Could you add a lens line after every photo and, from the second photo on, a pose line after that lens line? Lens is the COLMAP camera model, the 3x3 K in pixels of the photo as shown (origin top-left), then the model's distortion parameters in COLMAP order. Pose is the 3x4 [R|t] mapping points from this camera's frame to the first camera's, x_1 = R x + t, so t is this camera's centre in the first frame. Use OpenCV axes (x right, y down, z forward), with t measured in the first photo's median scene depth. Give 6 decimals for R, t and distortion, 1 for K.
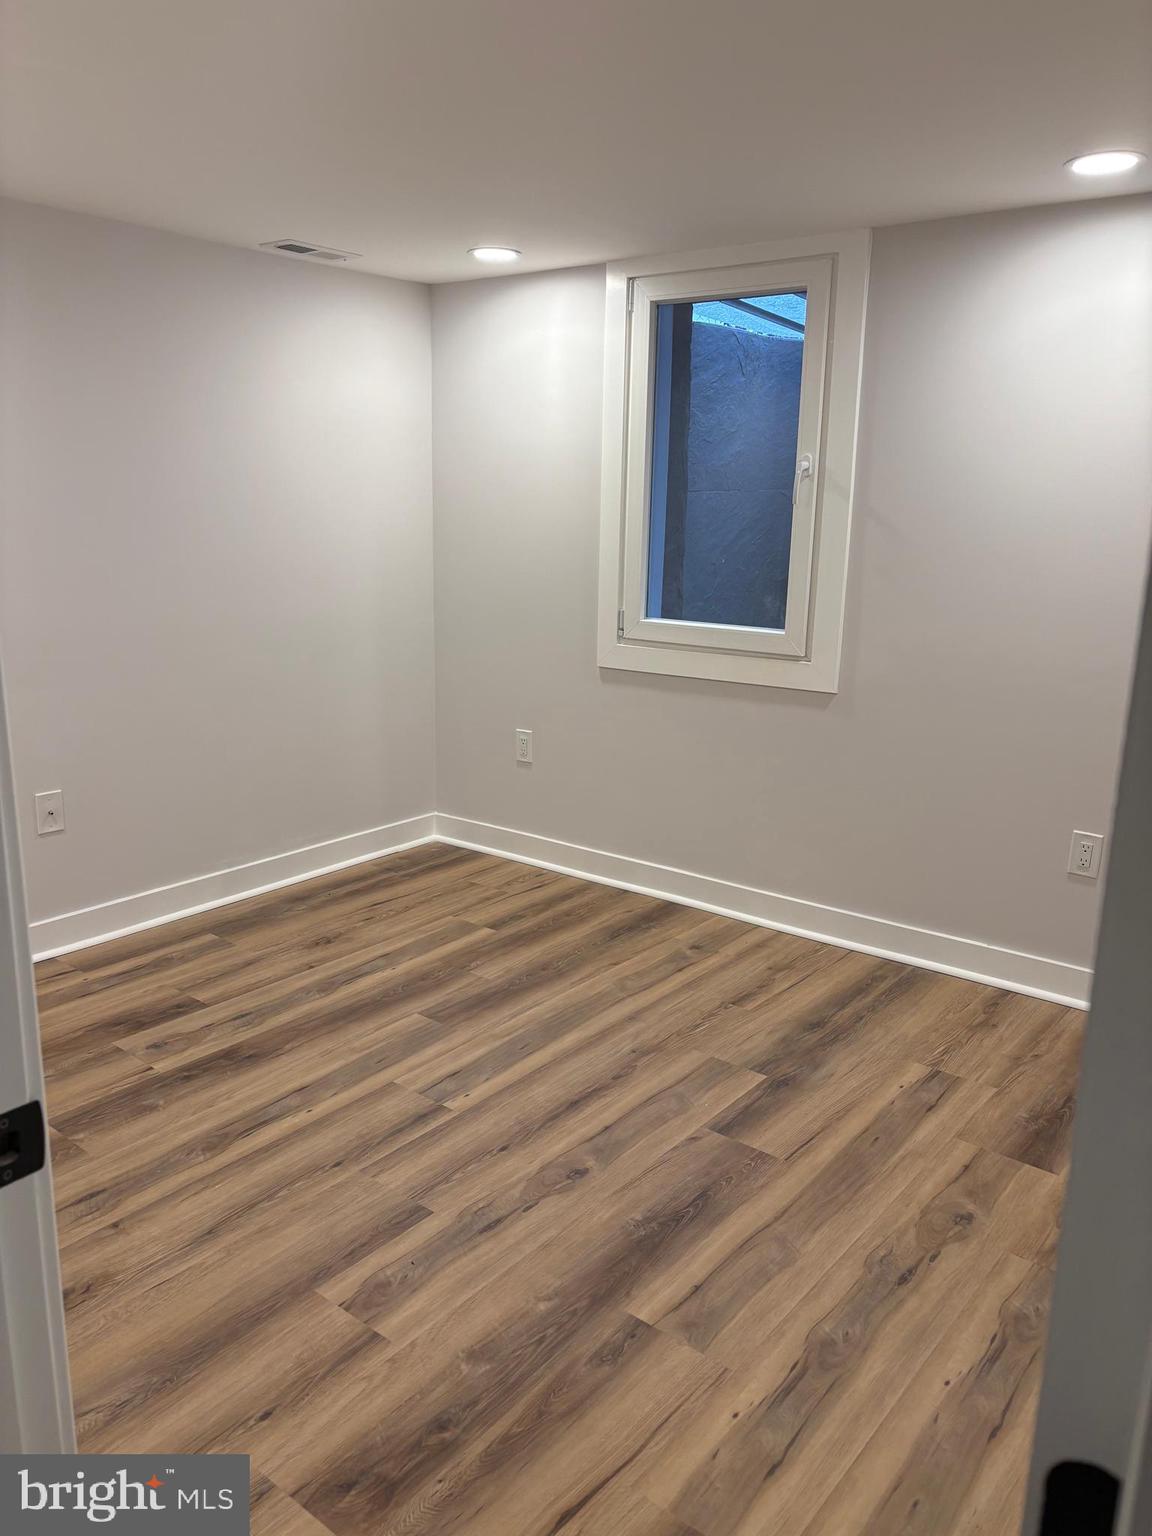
lens RADIAL K [[1162.2, 0, 576.0], [0, 1162.2, 768.0], [0, 0, 1]] dist [-0.035784, 0.083733]
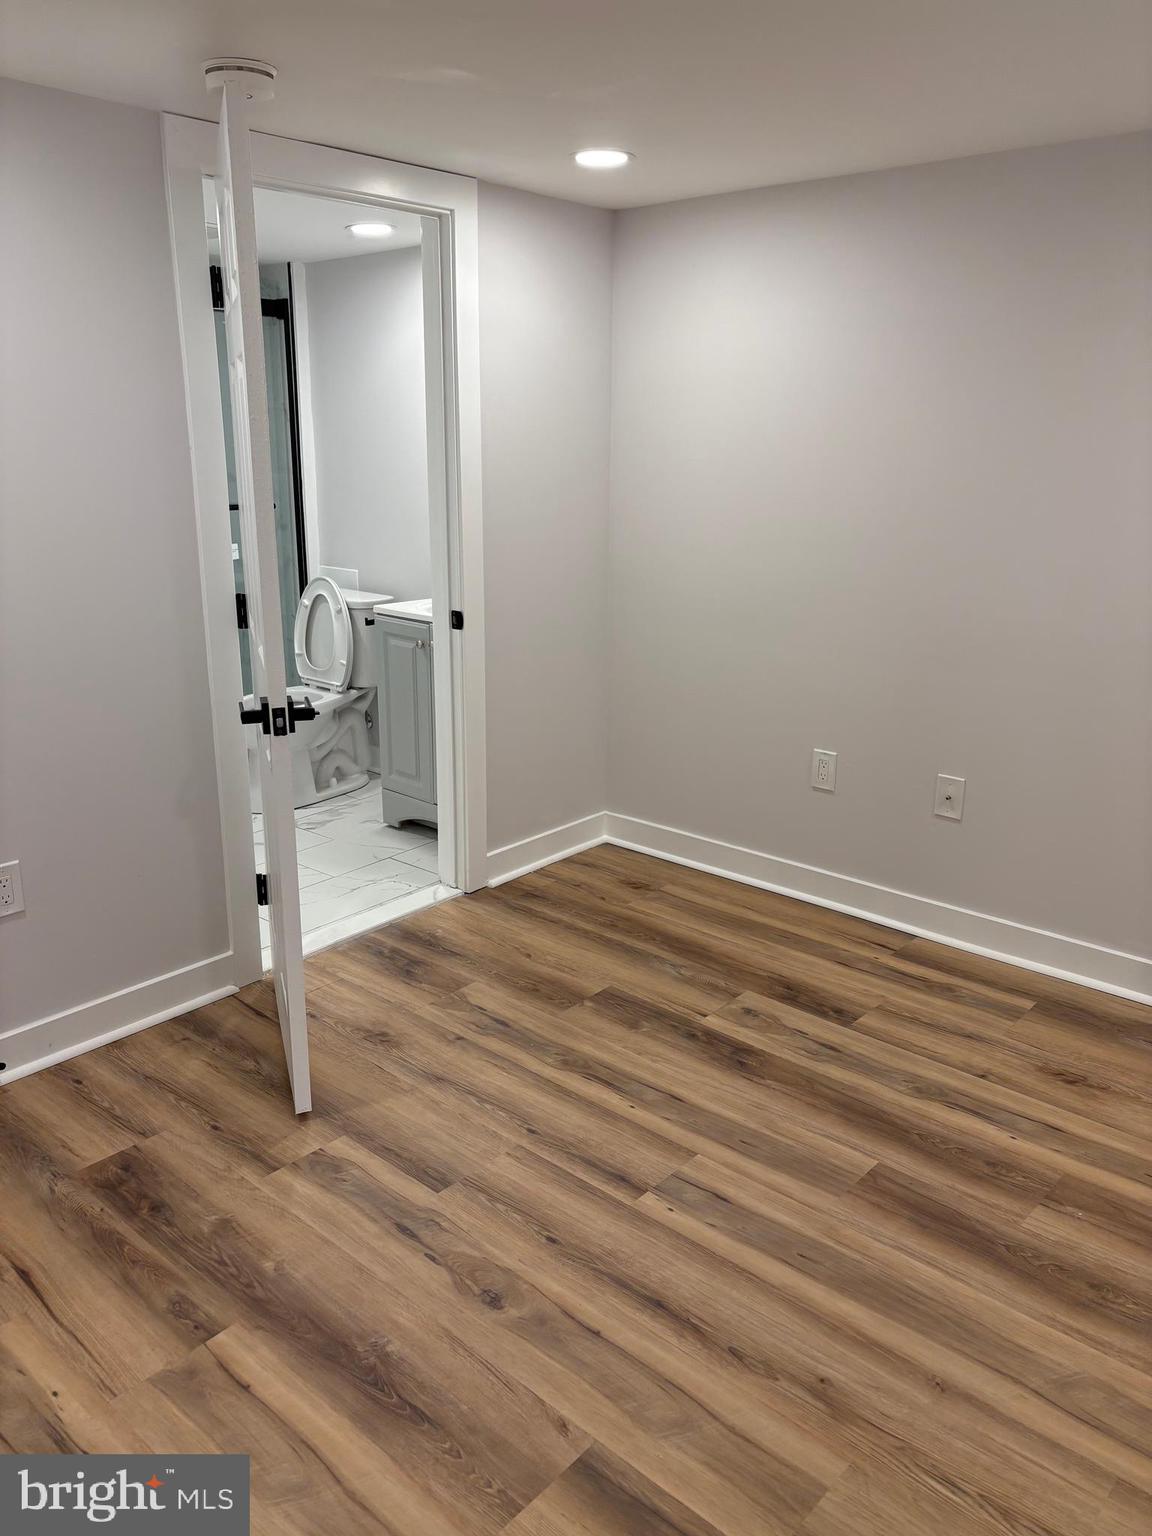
lens RADIAL K [[1195.9, 0, 576.0], [0, 1195.9, 768.0], [0, 0, 1]] dist [0.081957, -0.078817]
pose [[-0.071405, 0.254703, -0.964380, 0.670992], [-0.231701, 0.936164, 0.264406, -0.223076], [0.970163, 0.242328, -0.007832, 0.899102]]
